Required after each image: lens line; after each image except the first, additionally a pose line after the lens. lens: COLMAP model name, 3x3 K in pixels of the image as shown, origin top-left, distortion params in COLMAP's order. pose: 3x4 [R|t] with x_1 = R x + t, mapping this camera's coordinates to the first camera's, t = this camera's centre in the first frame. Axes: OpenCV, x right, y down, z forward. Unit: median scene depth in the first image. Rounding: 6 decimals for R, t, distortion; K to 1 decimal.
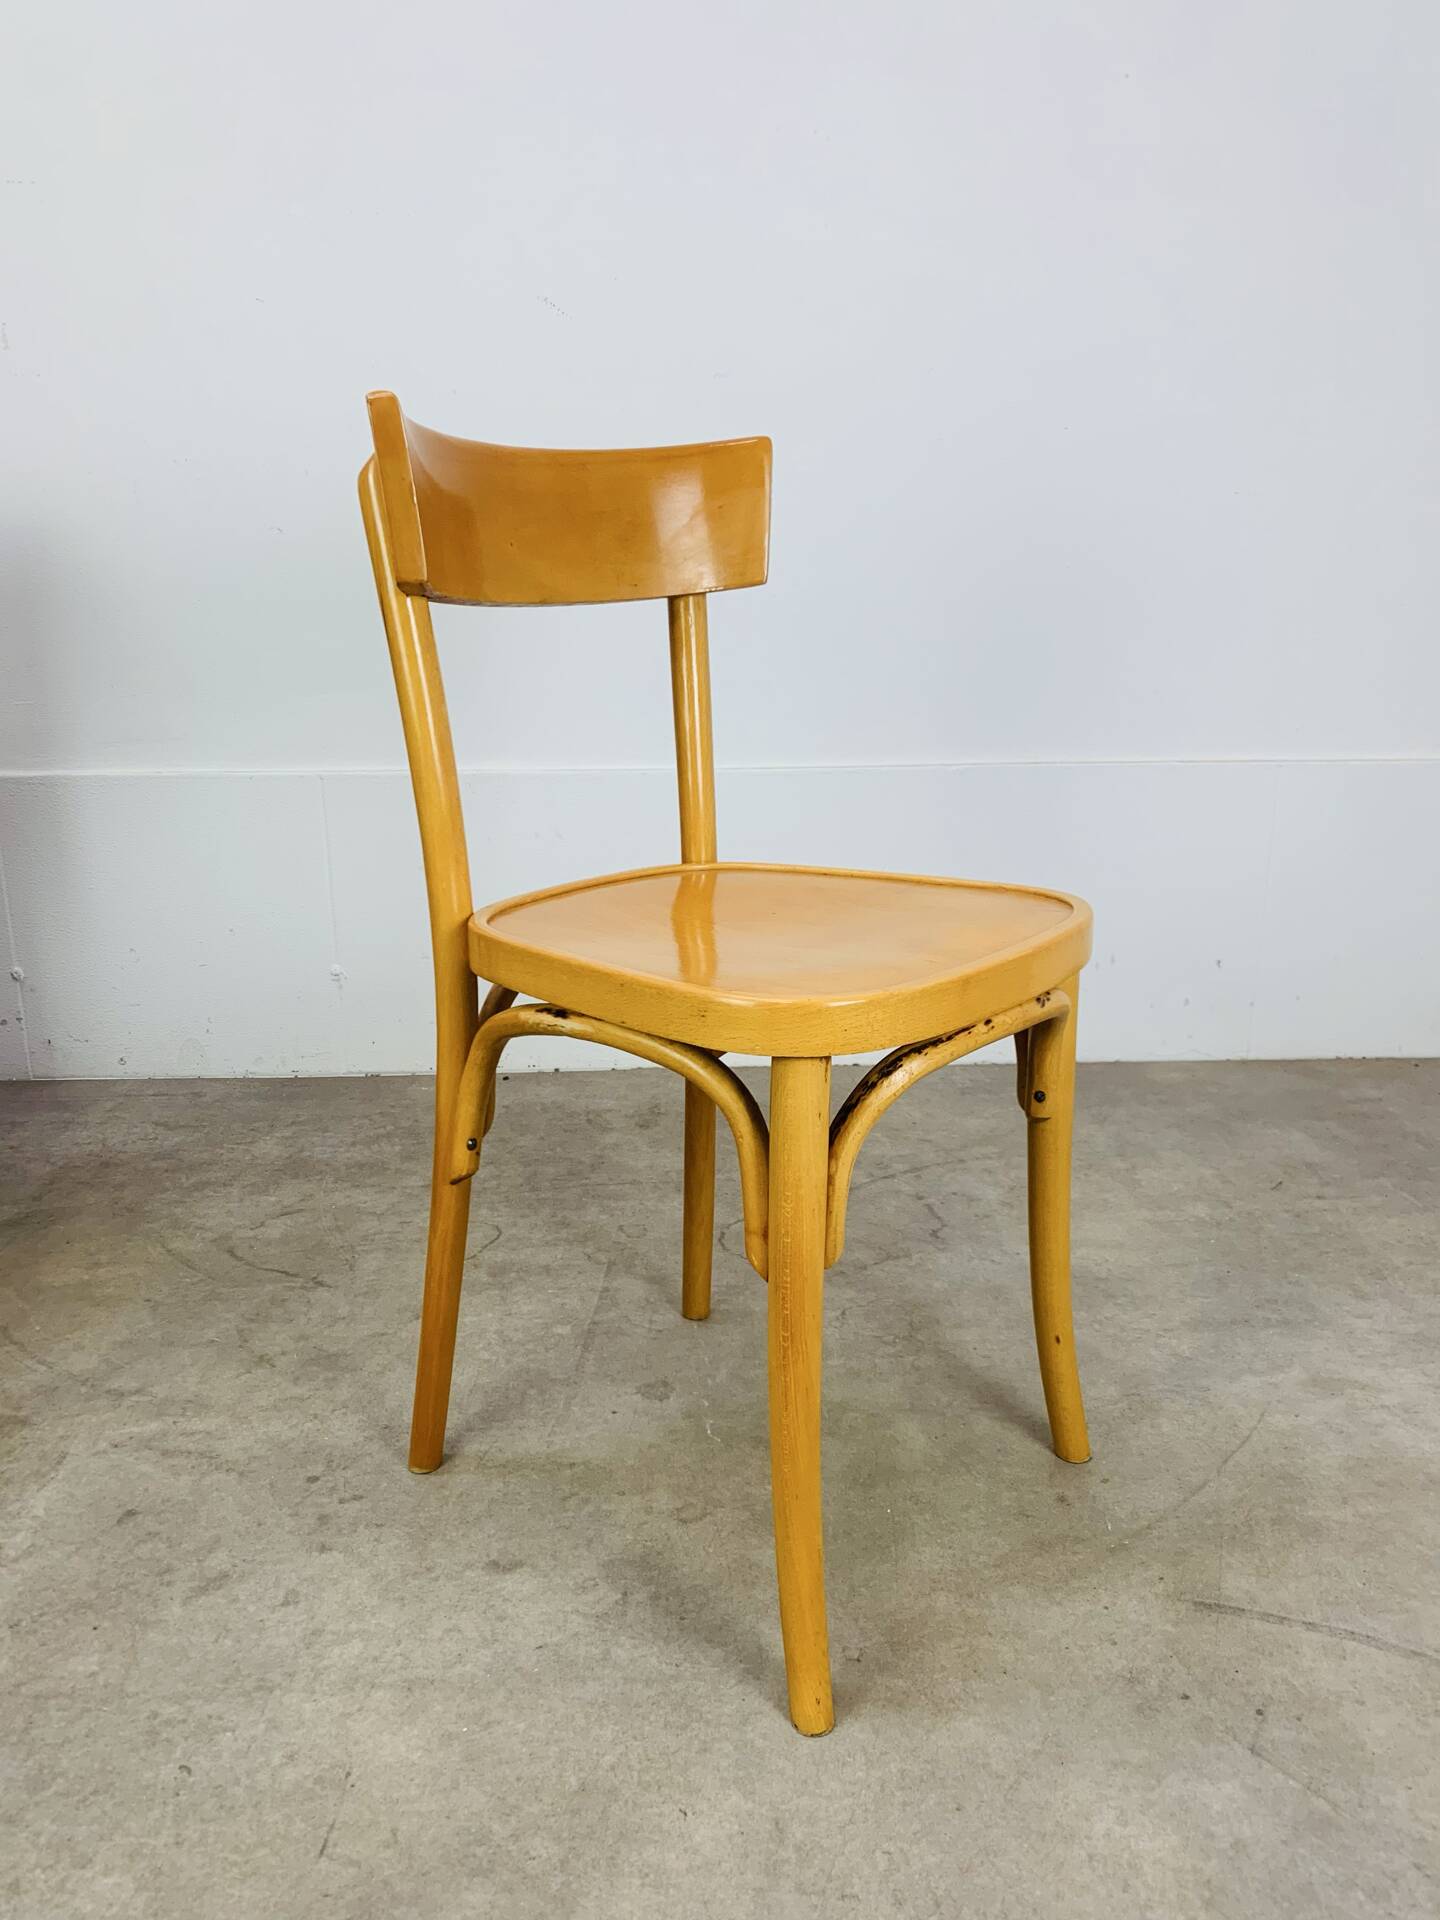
lens RADIAL K [[1468.9, 0, 716.8], [0, 1468.9, 971.7], [0, 0, 1]] dist [0.000749, -0.003518]
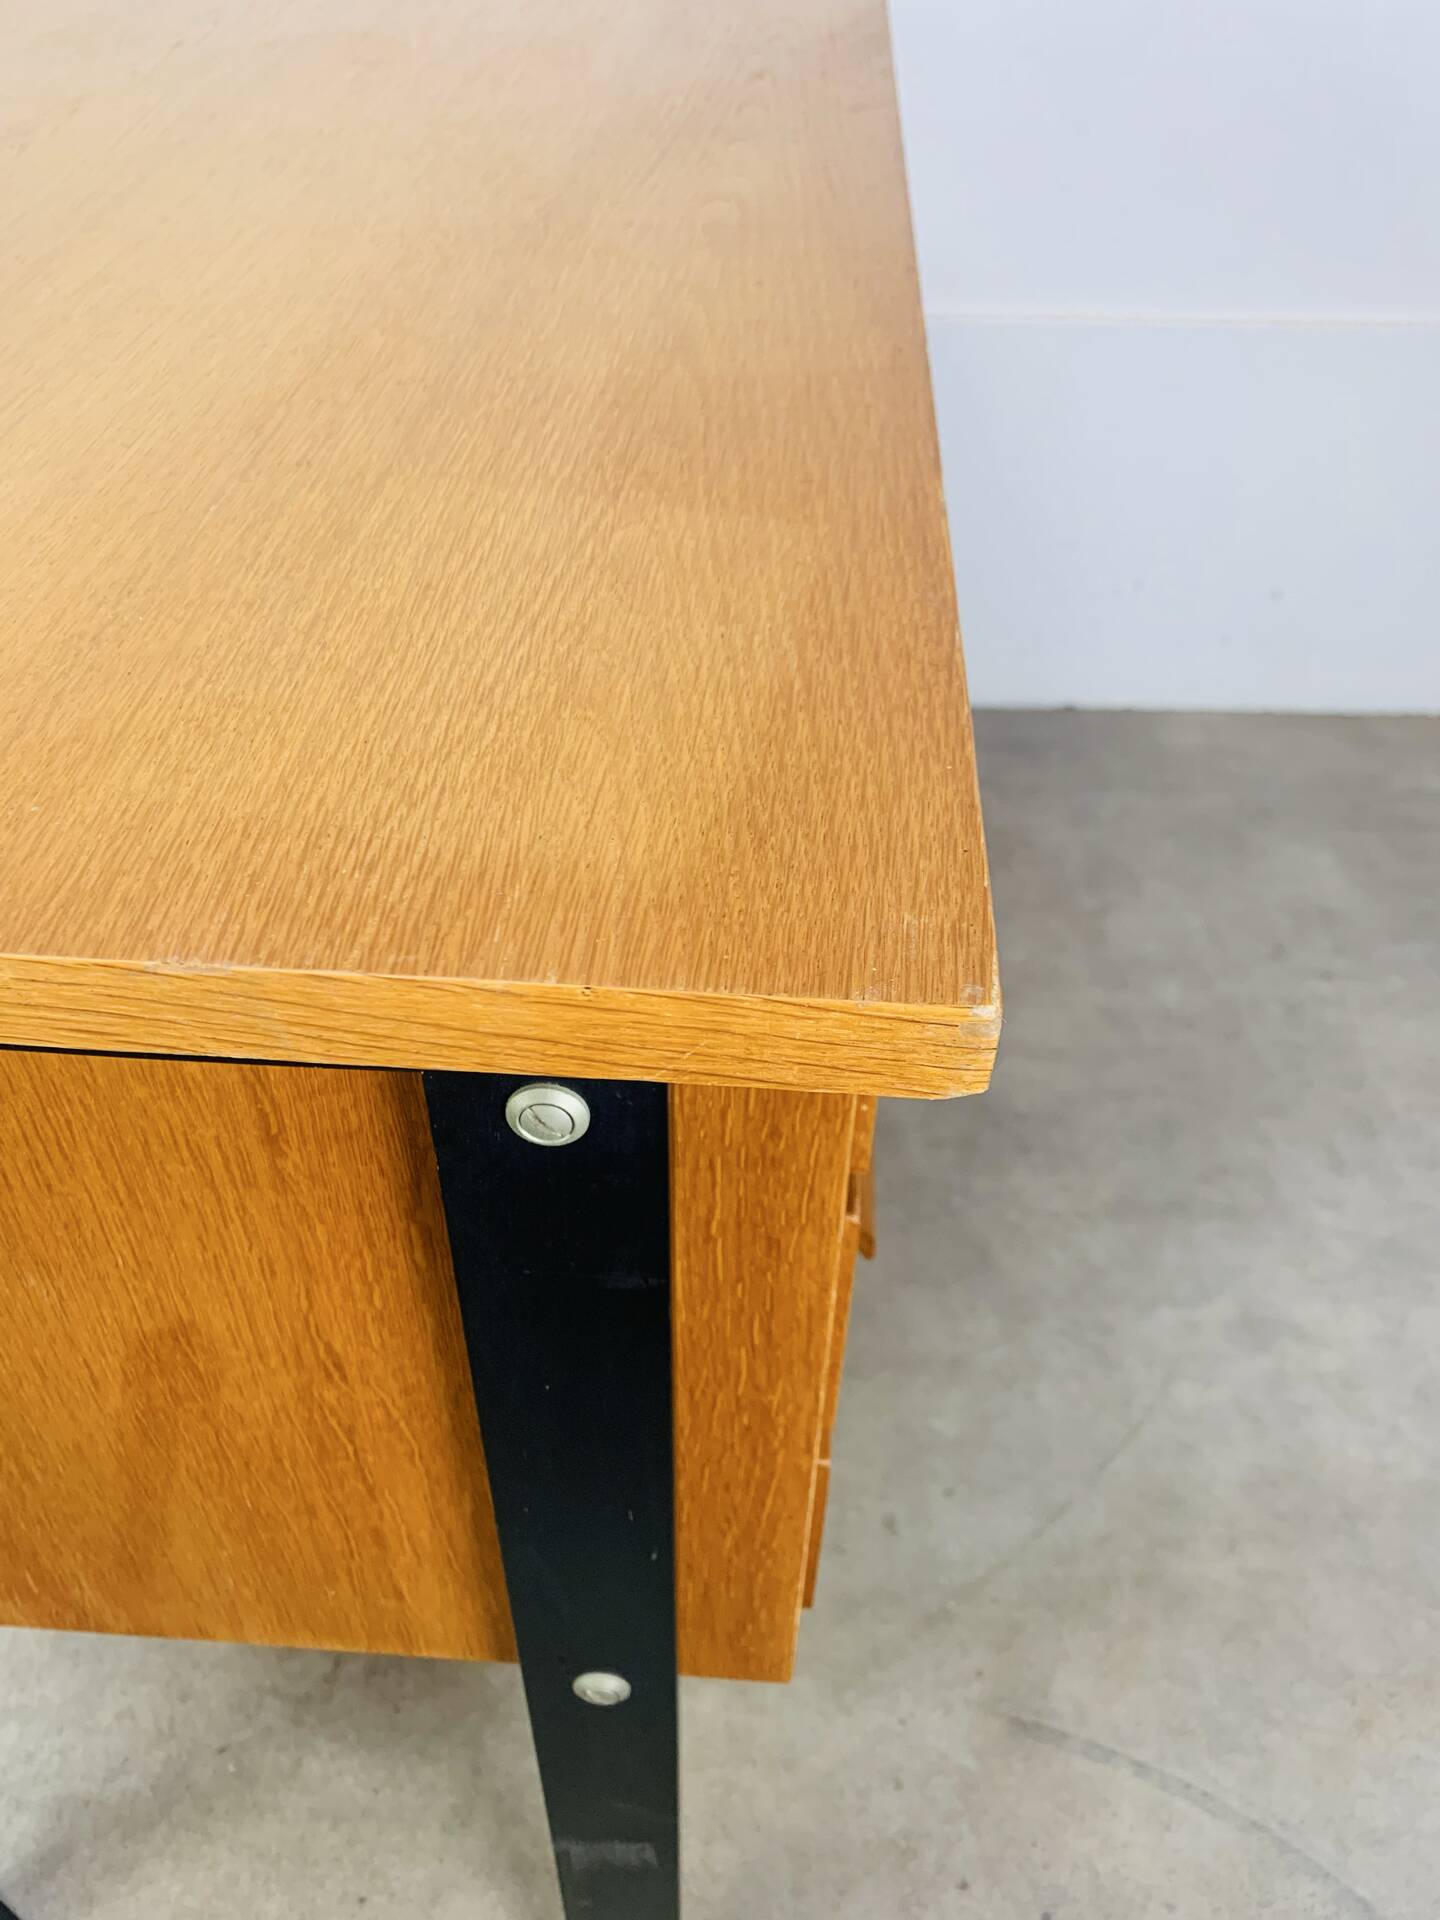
lens RADIAL K [[1468.9, 0, 718.7], [0, 1468.9, 957.7], [0, 0, 1]] dist [0.000749, -0.003518]
pose [[0.998536, 0.045970, -0.028518, 0.148600], [-0.028524, 0.895327, 0.444495, -0.294805], [0.045966, -0.443030, 0.895327, 0.395744]]
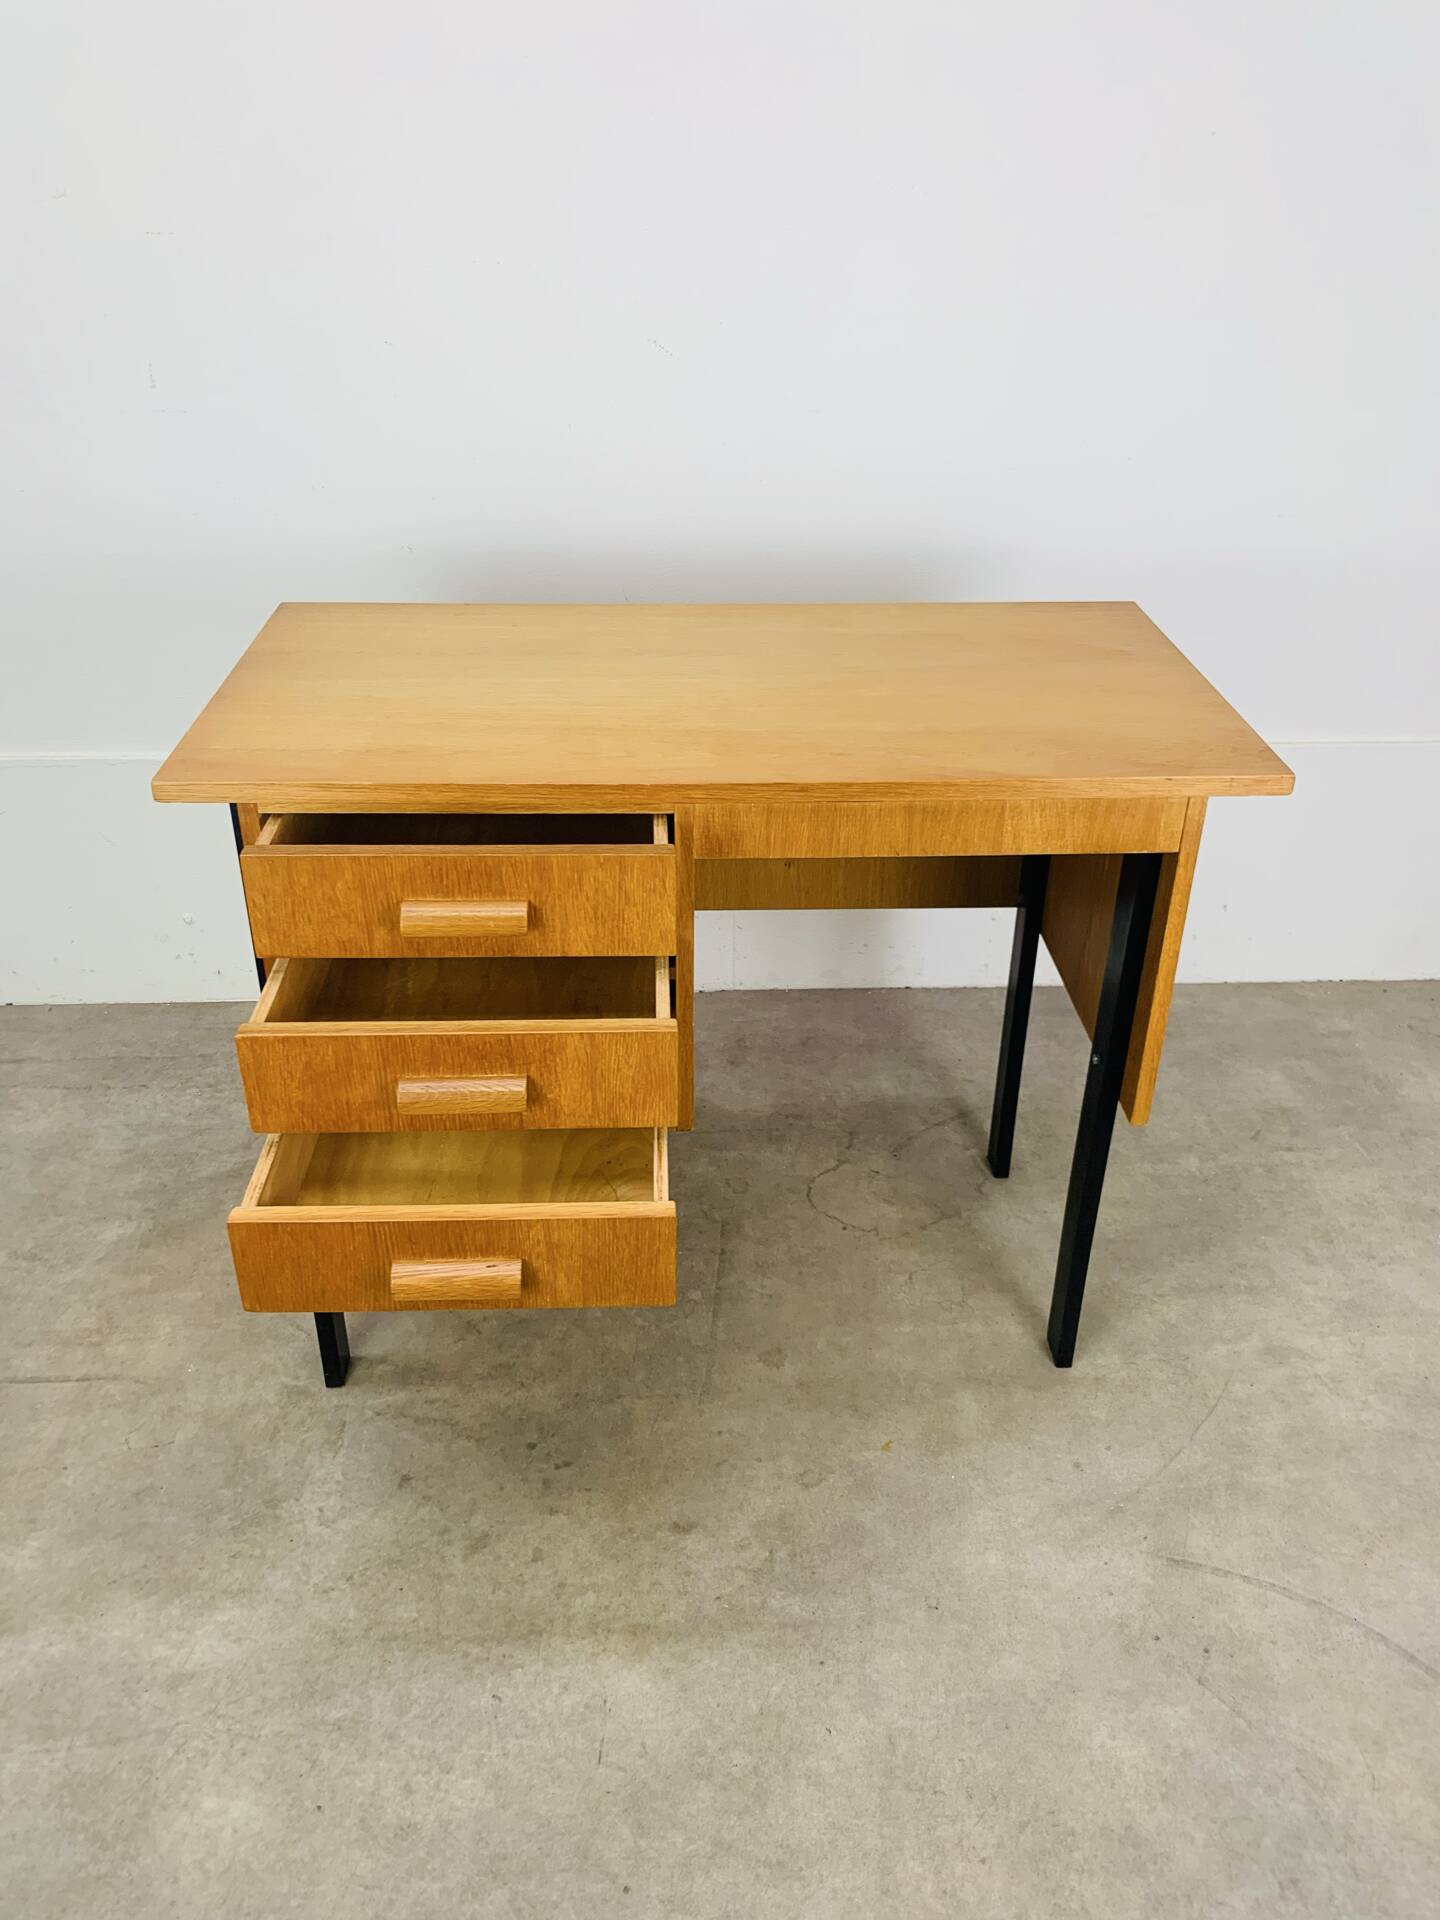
lens RADIAL K [[1468.9, 0, 728.9], [0, 1468.9, 935.9], [0, 0, 1]] dist [0.000749, -0.003518]
pose [[0.999886, 0.005339, 0.014131, -0.116188], [-0.008591, 0.970425, 0.241249, -0.459662], [-0.012426, -0.241342, 0.970360, -0.221496]]
